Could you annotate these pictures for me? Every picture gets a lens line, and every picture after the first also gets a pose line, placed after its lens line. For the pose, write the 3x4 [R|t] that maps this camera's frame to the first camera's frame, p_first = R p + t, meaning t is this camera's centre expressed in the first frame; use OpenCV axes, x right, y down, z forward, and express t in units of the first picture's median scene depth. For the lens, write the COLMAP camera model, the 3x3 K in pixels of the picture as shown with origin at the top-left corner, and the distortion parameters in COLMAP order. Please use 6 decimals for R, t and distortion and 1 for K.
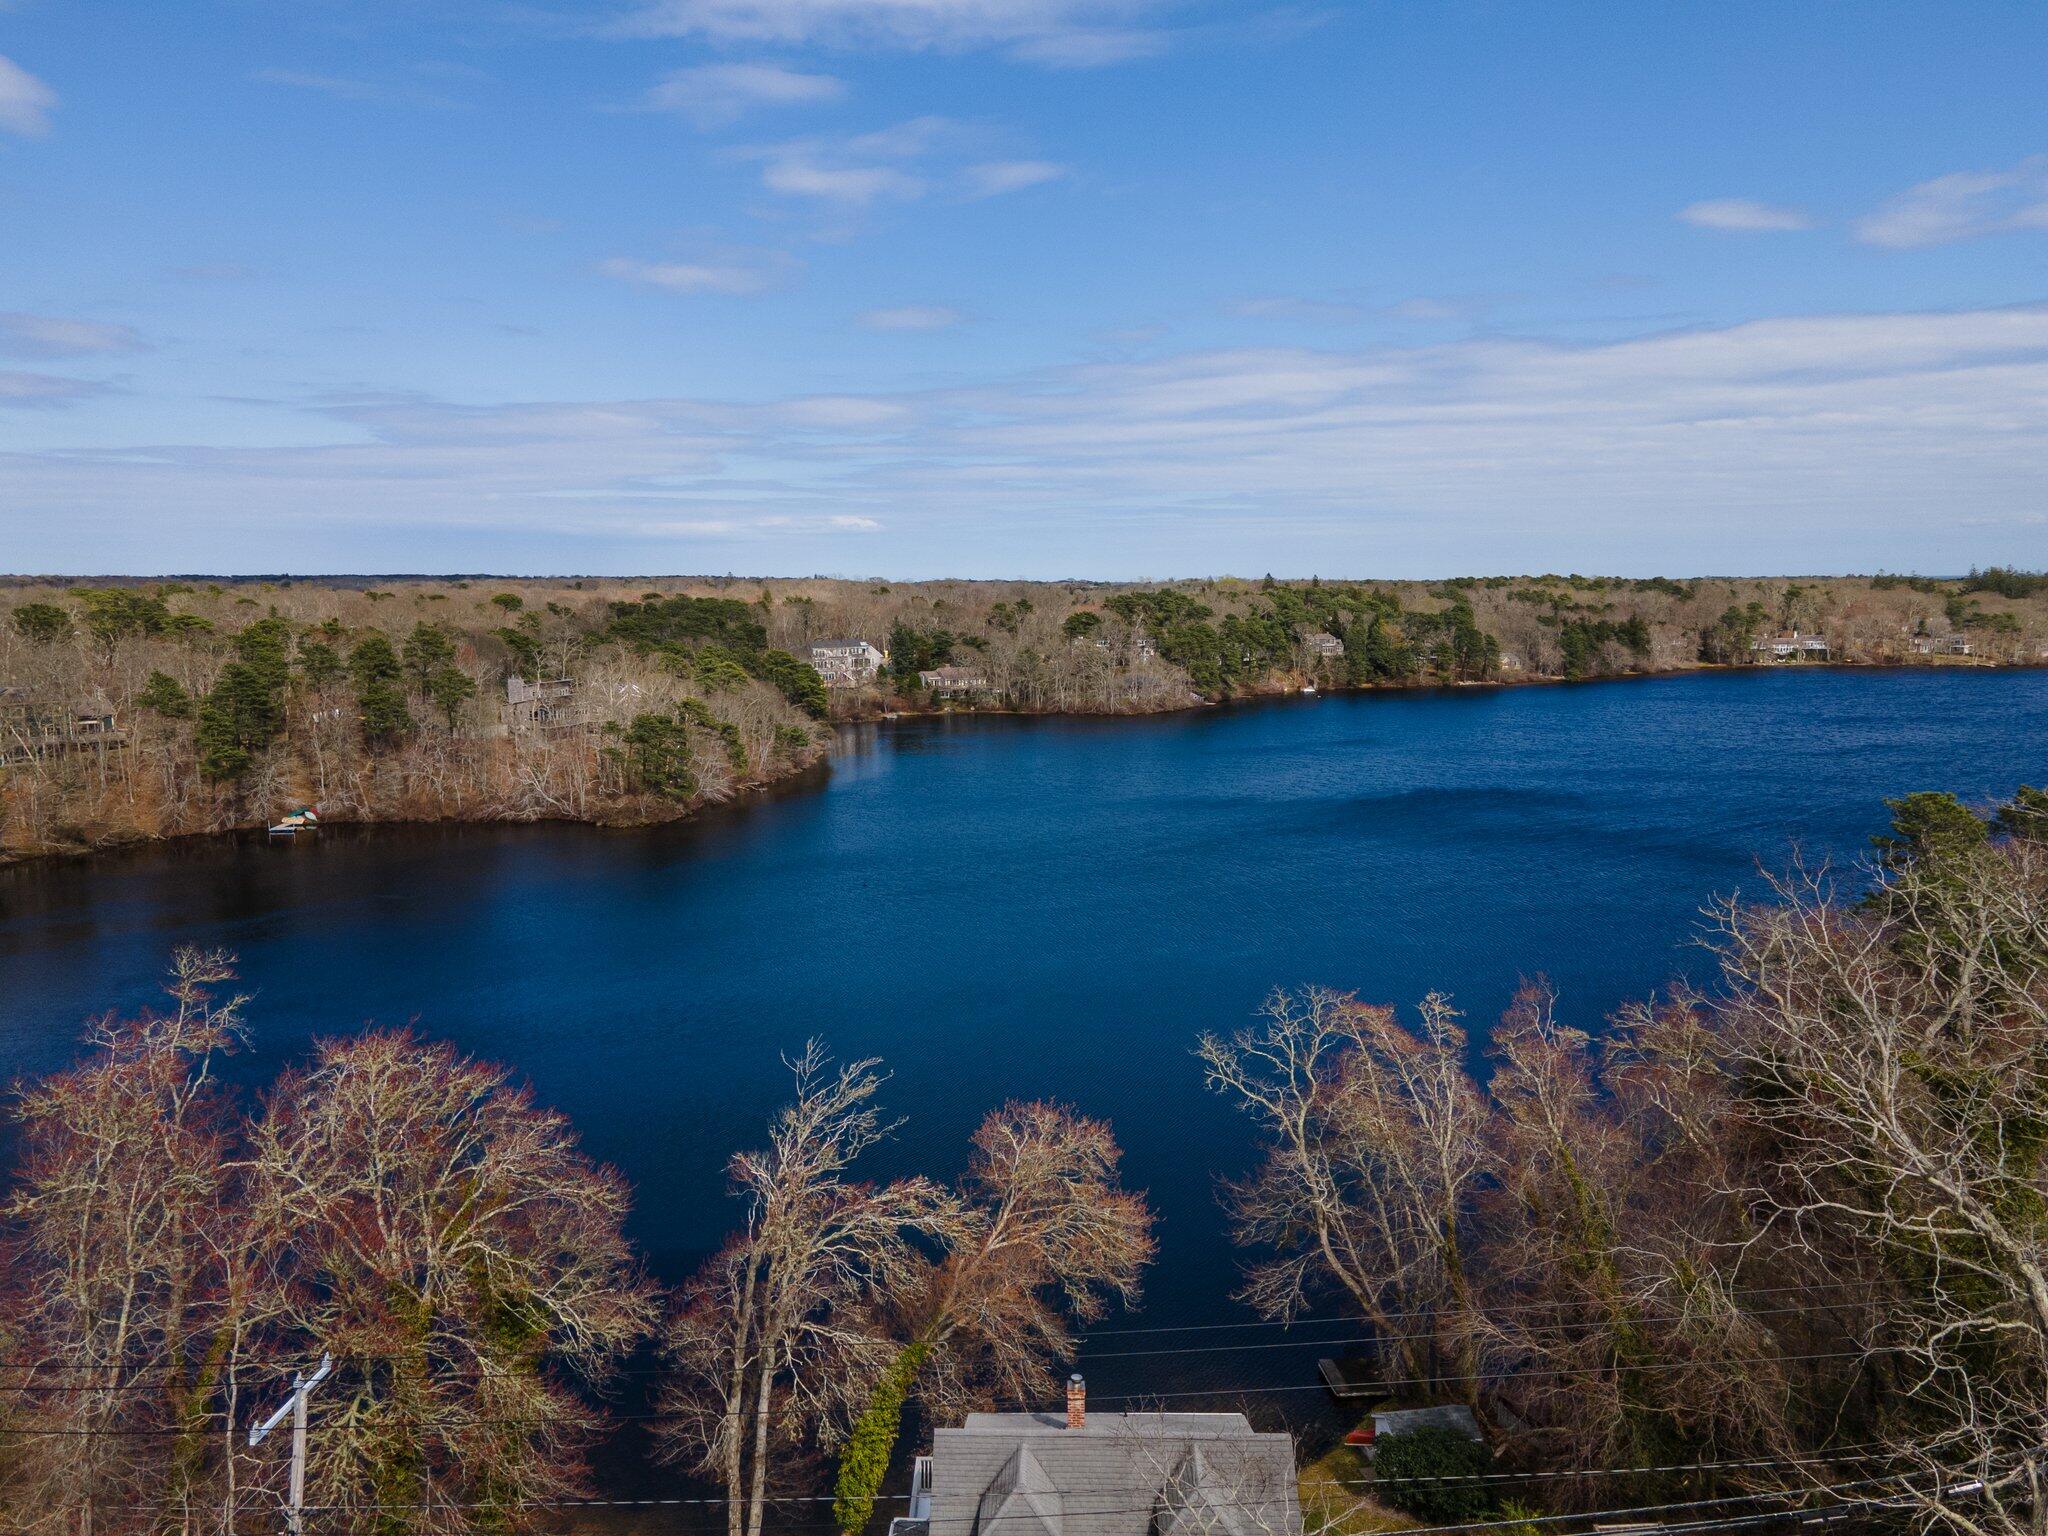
lens RADIAL K [[1477.4, 0, 1009.0], [0, 1477.4, 752.2], [0, 0, 1]] dist [0.027520, 0.056360]
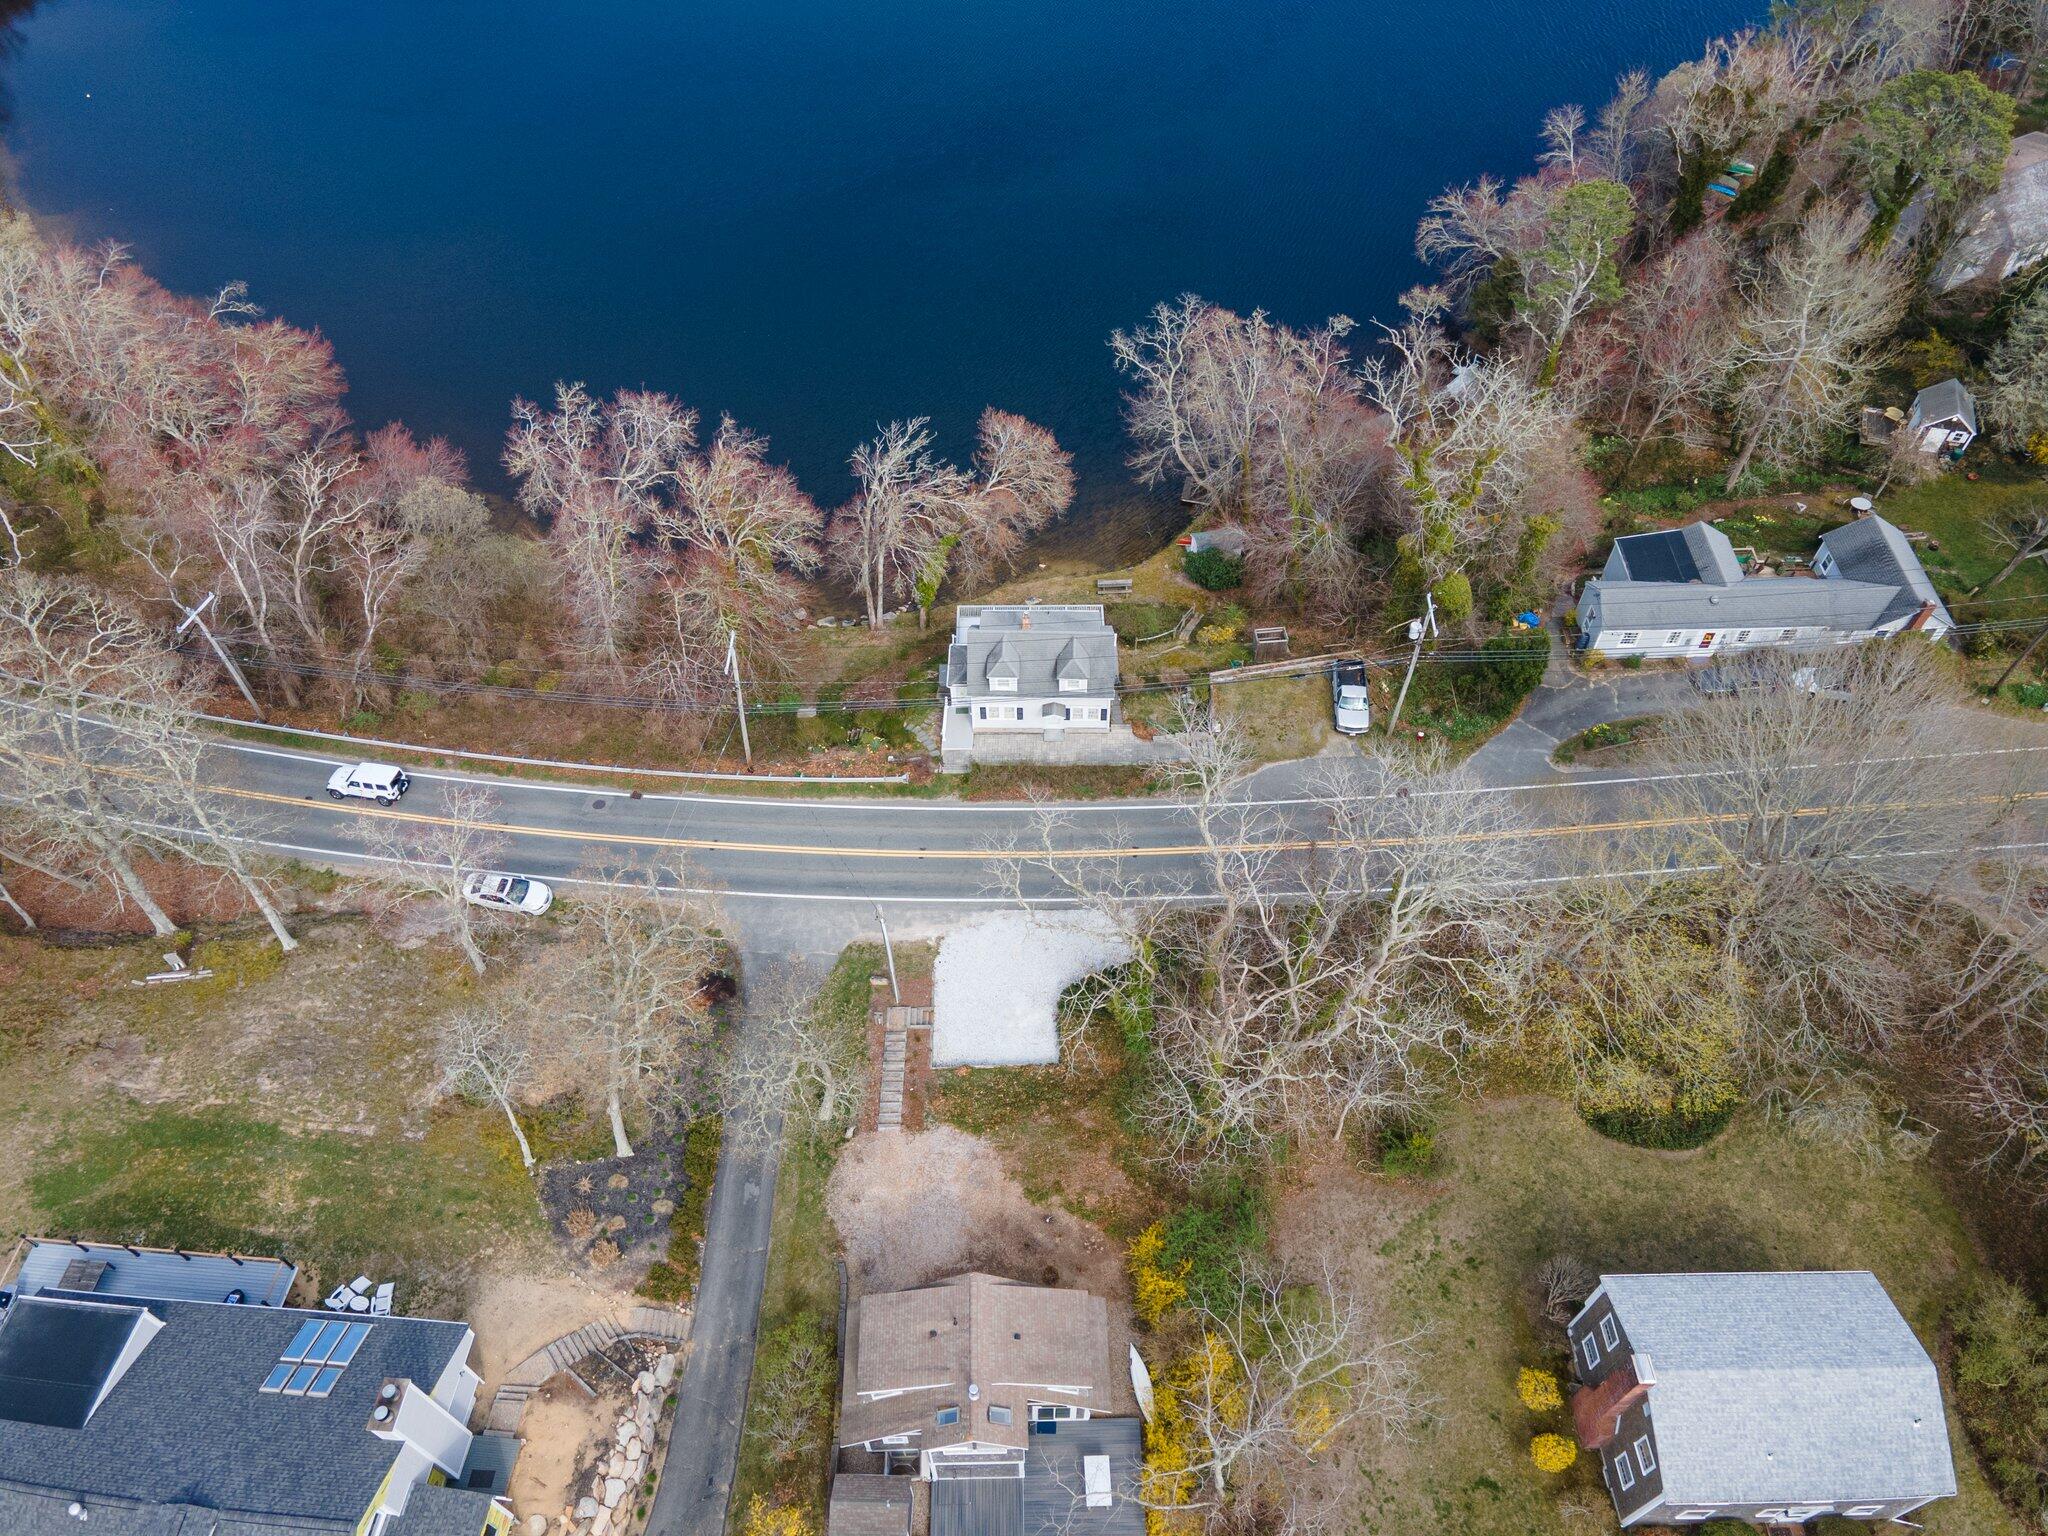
lens RADIAL K [[1477.4, 0, 1028.6], [0, 1477.4, 785.1], [0, 0, 1]] dist [0.027520, 0.056360]
pose [[0.999812, -0.011210, 0.015820, 0.003185], [-0.003887, 0.683469, 0.729969, -0.708443], [-0.018995, -0.729893, 0.683297, -0.515791]]
